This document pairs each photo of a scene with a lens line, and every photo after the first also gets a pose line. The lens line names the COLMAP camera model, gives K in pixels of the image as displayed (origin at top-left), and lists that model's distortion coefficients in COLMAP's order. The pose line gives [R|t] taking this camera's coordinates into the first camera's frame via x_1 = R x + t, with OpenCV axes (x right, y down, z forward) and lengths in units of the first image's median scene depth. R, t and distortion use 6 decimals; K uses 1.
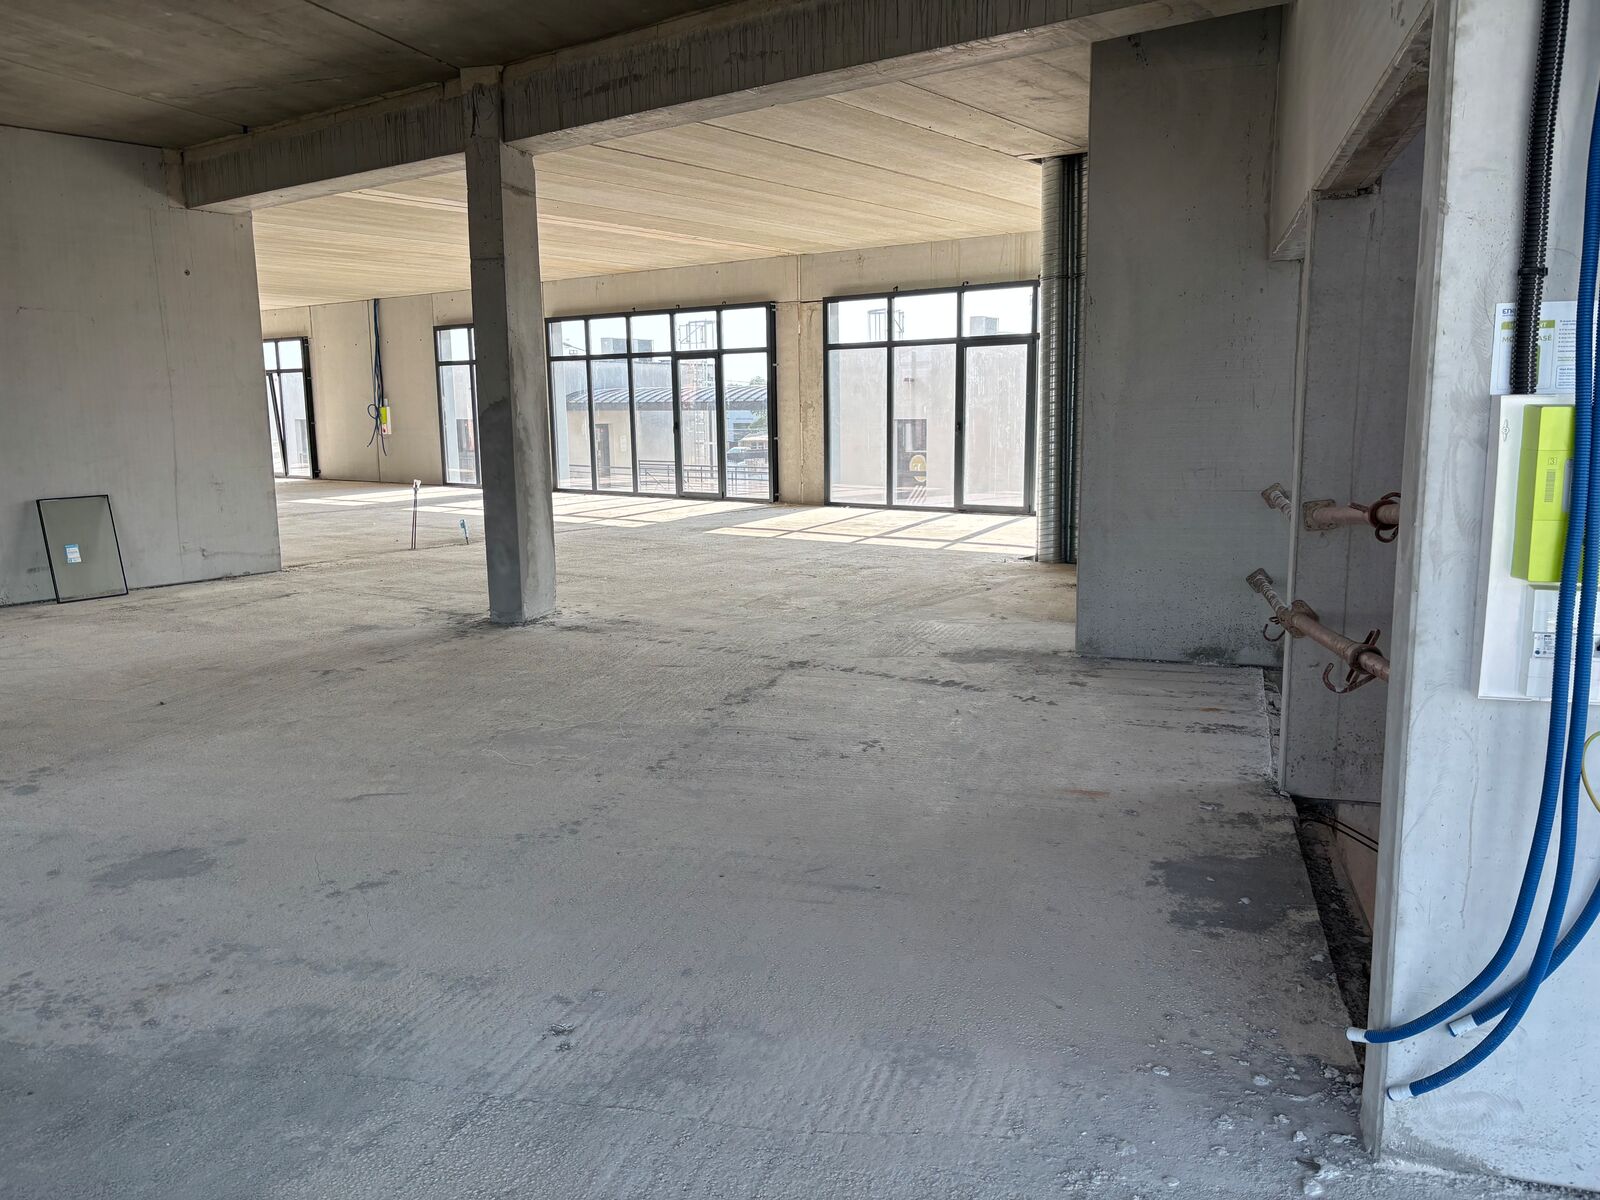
lens RADIAL K [[1223.3, 0, 804.8], [0, 1223.3, 597.8], [0, 0, 1]] dist [0.073976, -0.084342]
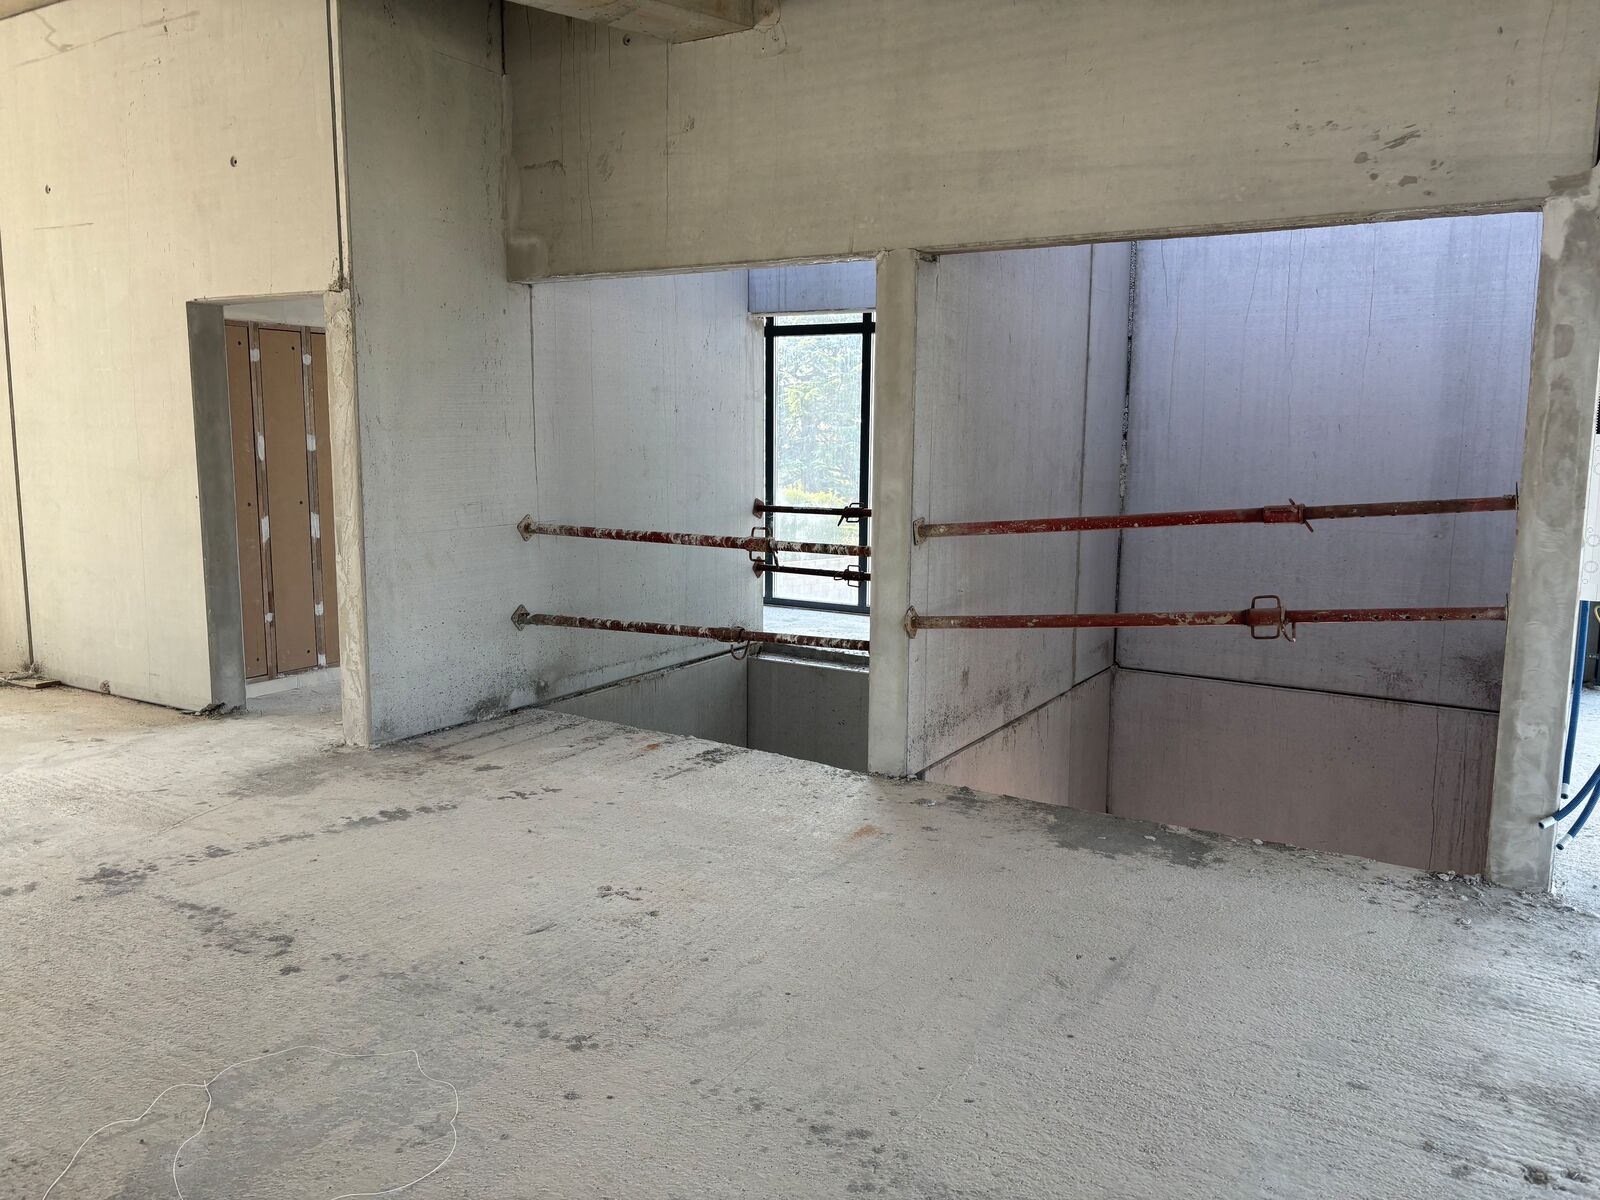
lens RADIAL K [[1223.3, 0, 804.8], [0, 1223.3, 597.8], [0, 0, 1]] dist [0.073976, -0.084342]
pose [[0.238006, -0.125569, 0.963112, -0.687229], [0.141914, 0.985461, 0.093413, -0.121167], [-0.960840, 0.114447, 0.252366, 0.769846]]
